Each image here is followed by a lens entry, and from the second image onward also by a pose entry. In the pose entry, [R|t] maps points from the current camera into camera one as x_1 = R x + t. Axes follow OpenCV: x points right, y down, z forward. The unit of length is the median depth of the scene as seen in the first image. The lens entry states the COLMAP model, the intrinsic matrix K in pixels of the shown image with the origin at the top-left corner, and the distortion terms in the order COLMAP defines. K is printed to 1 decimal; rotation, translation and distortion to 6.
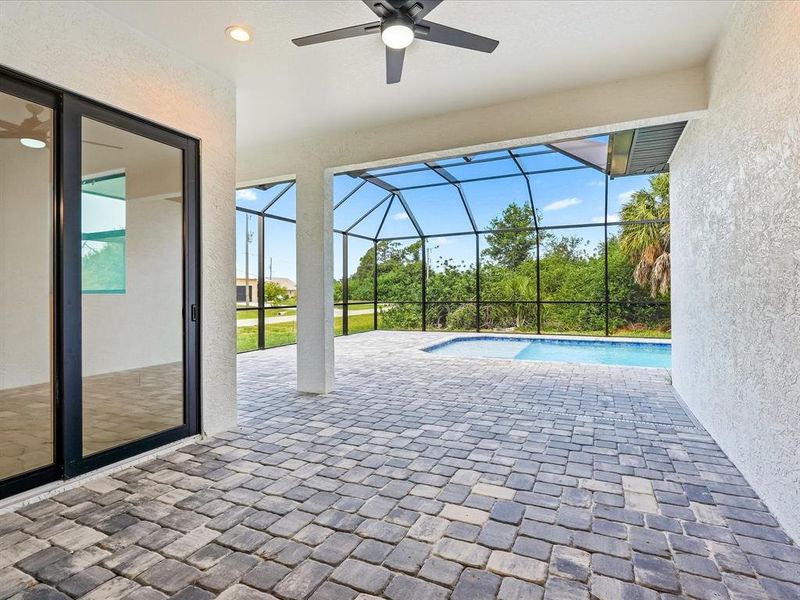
lens RADIAL K [[414.8, 0, 400.0], [0, 414.8, 300.0], [0, 0, 1]] dist [-0.003514, -0.000244]
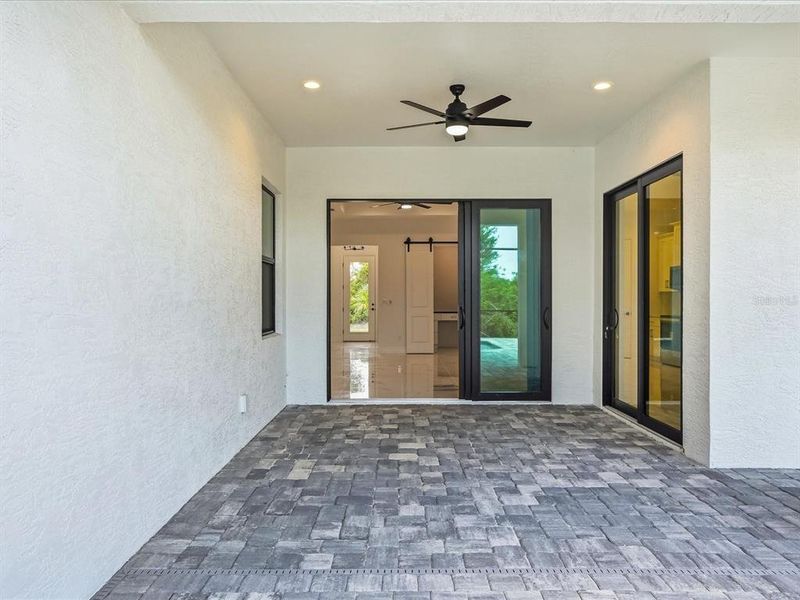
lens RADIAL K [[414.8, 0, 400.0], [0, 414.8, 300.0], [0, 0, 1]] dist [-0.003514, -0.000244]
pose [[-0.891110, 0.007306, -0.453728, 0.648591], [0.000643, 0.999890, 0.014838, -0.065662], [0.453786, 0.012931, -0.891017, 1.674429]]
